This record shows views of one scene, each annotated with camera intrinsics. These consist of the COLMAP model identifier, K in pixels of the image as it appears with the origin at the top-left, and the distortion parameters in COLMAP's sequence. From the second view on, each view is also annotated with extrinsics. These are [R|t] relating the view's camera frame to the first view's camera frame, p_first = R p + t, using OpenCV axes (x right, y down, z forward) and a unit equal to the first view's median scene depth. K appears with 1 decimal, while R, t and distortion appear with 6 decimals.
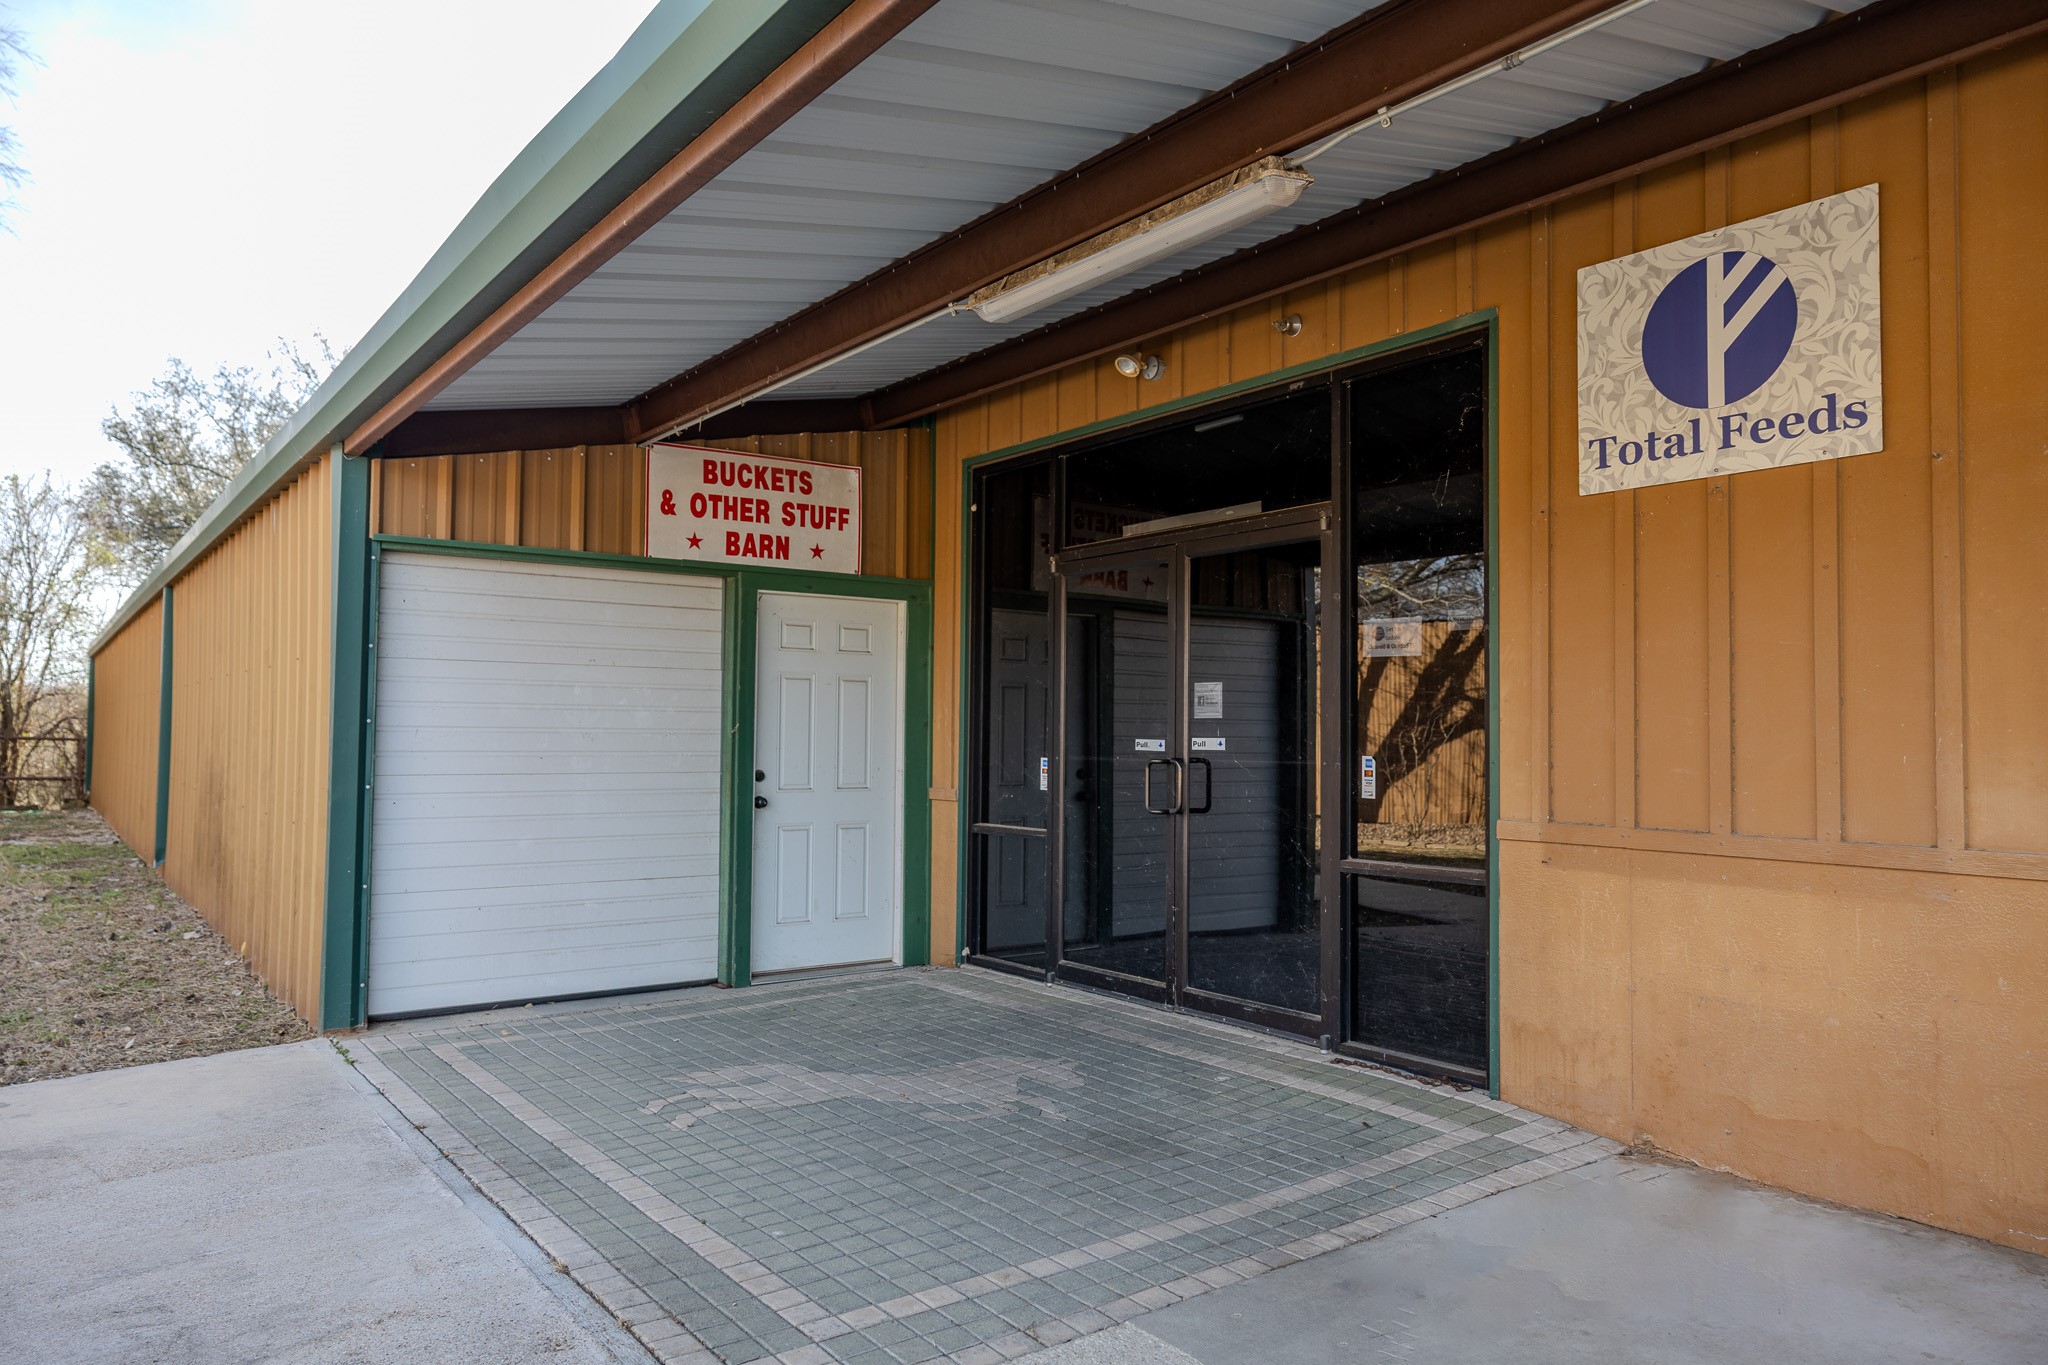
lens RADIAL K [[1362.9, 0, 1024.0], [0, 1362.9, 682.5], [0, 0, 1]] dist [0.001370, 0.003991]
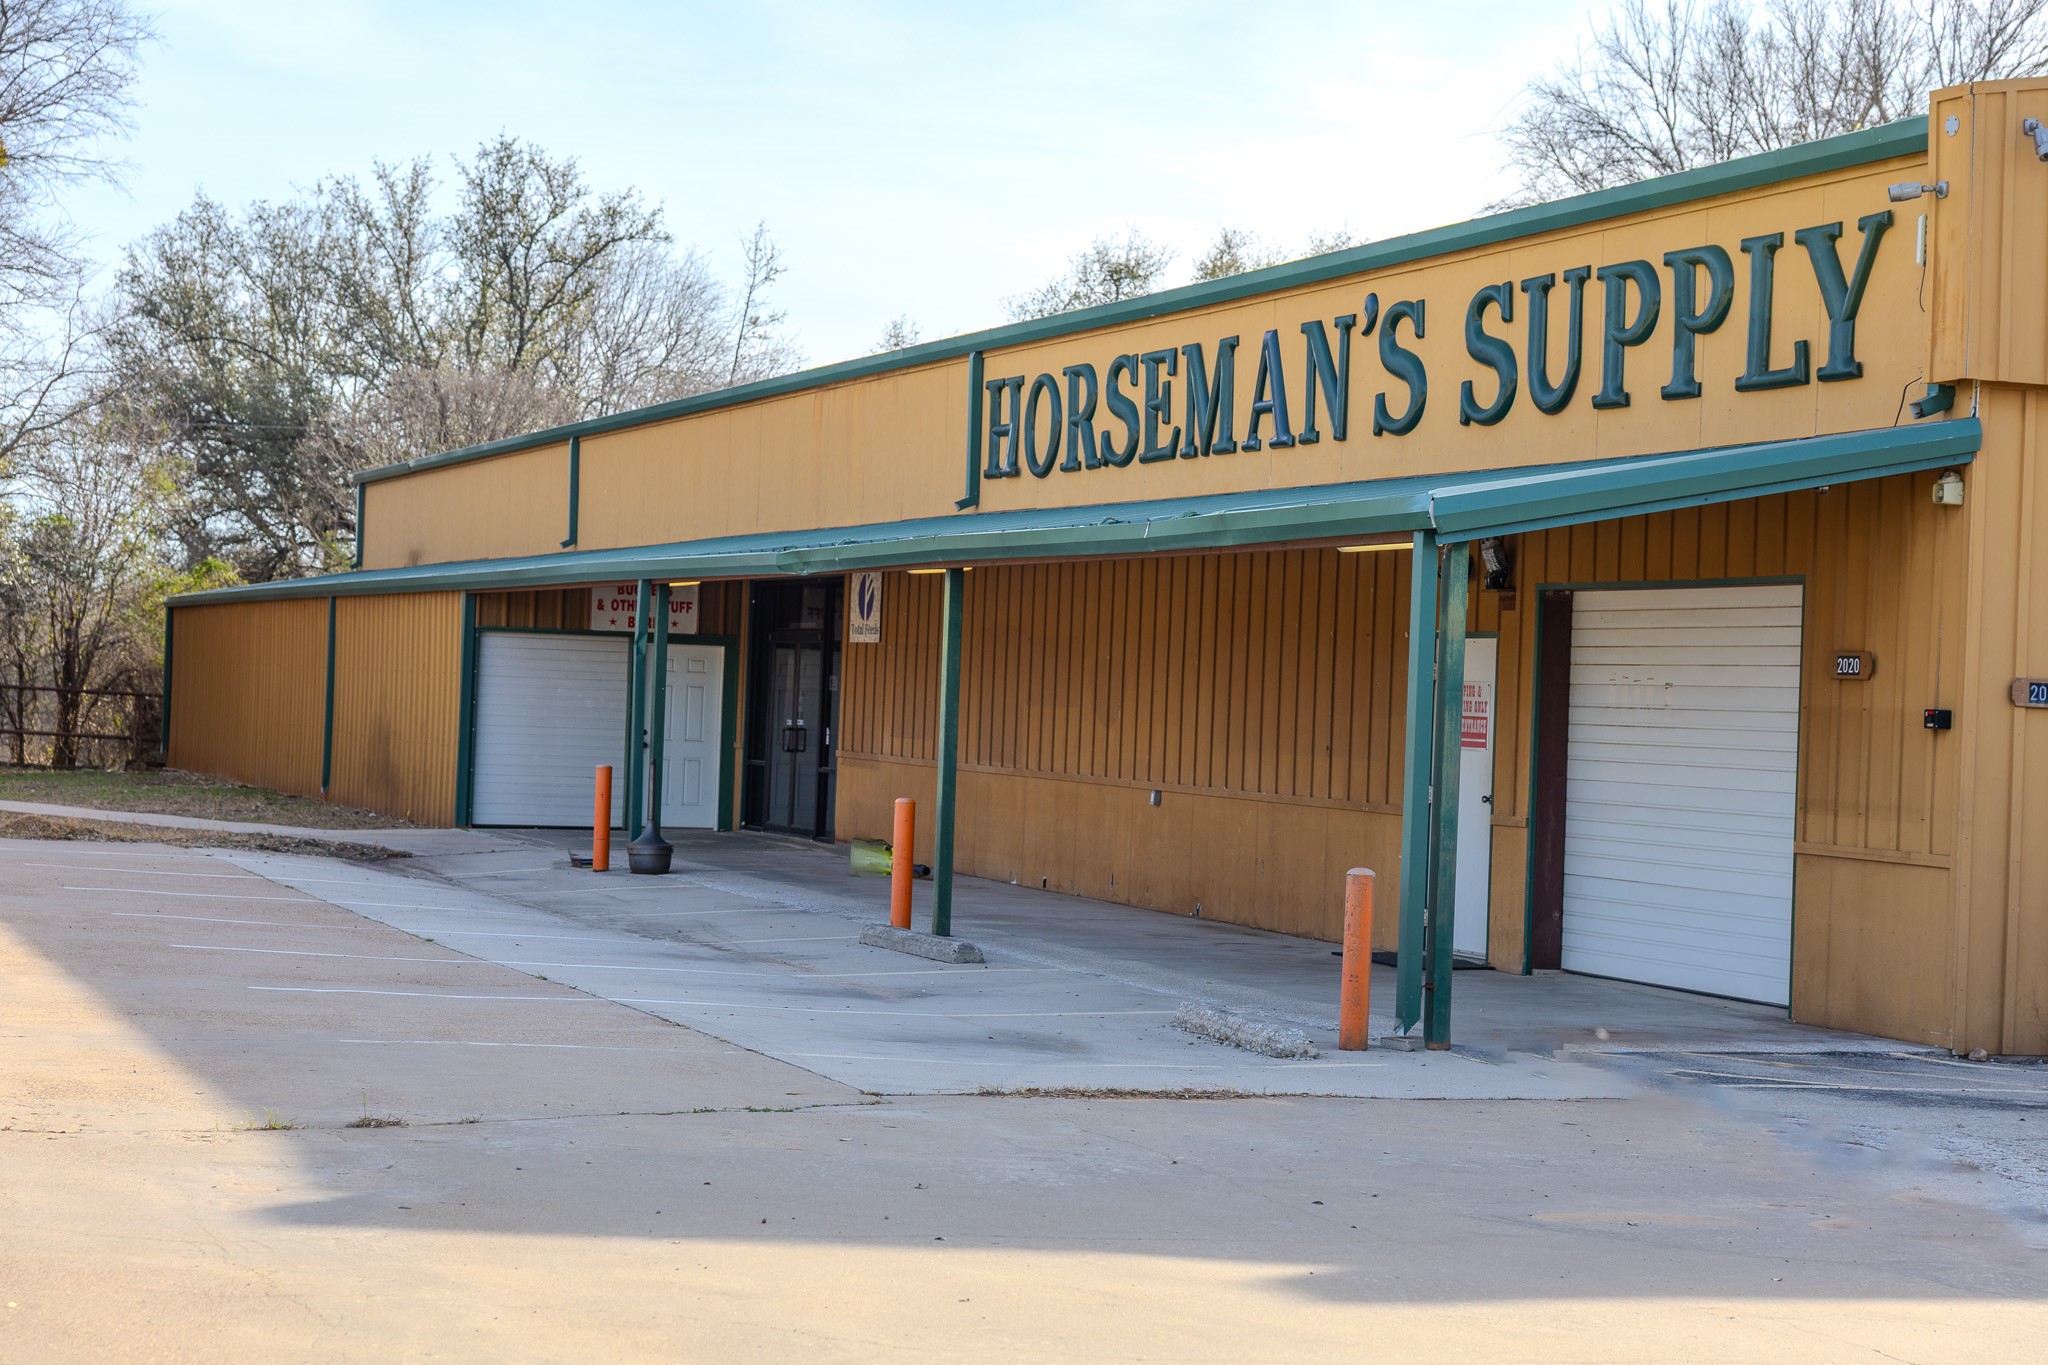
lens RADIAL K [[3715.3, 0, 1024.0], [0, 3715.3, 682.5], [0, 0, 1]] dist [0.030104, 0.033684]
pose [[0.962228, 0.026620, -0.270941, 1.966319], [-0.018503, 0.999301, 0.032470, -0.209545], [0.271616, -0.026230, 0.962048, -4.451618]]
